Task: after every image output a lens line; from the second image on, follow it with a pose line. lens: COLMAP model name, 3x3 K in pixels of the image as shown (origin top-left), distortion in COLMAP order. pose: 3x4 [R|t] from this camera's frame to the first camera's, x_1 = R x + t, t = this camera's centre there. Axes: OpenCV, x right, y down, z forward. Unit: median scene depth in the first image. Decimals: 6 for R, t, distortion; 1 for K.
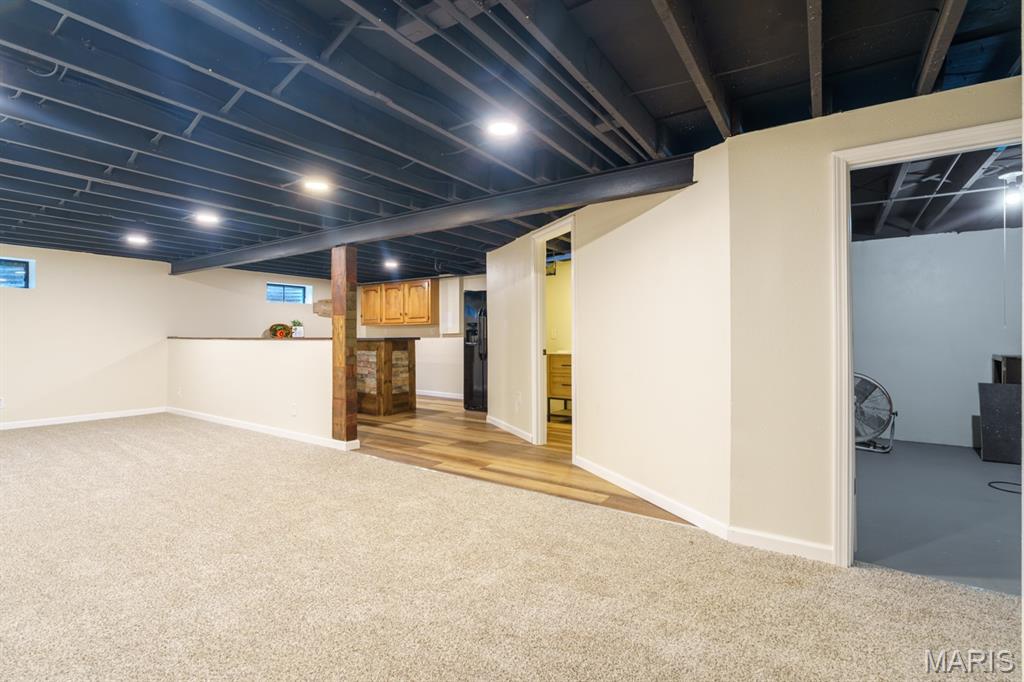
lens RADIAL K [[469.5, 0, 511.1], [0, 469.5, 337.6], [0, 0, 1]] dist [-0.010183, 0.001624]
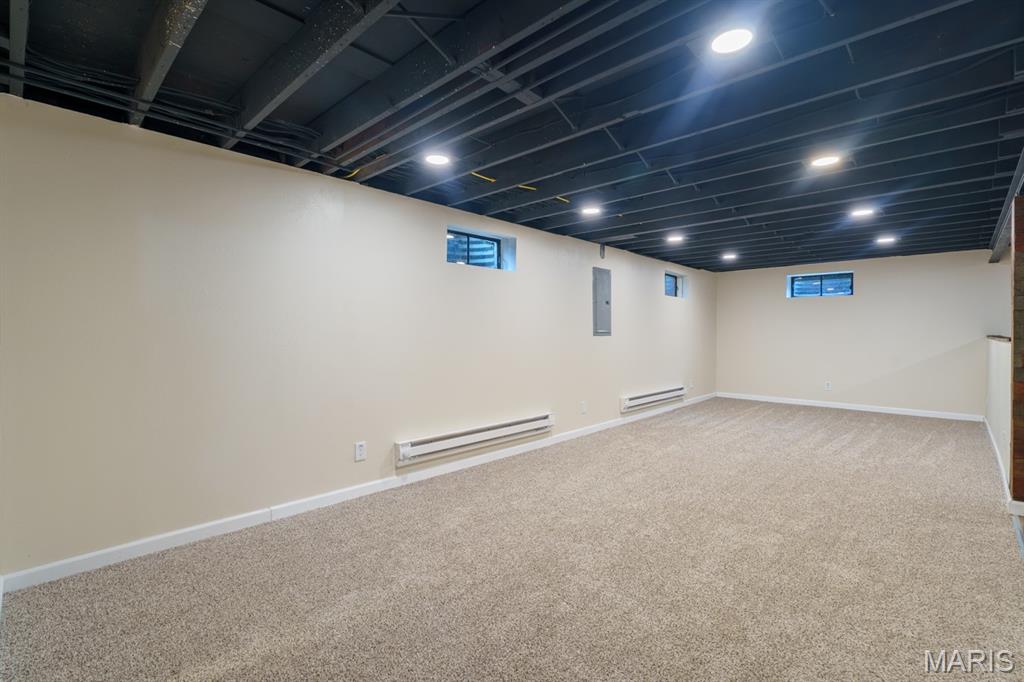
lens RADIAL K [[469.5, 0, 514.4], [0, 469.5, 338.8], [0, 0, 1]] dist [-0.010183, 0.001624]
pose [[-0.157537, 0.012660, -0.987432, 0.519907], [-0.004508, 0.999898, 0.013539, -0.007686], [0.987503, 0.006585, -0.157464, 0.568706]]
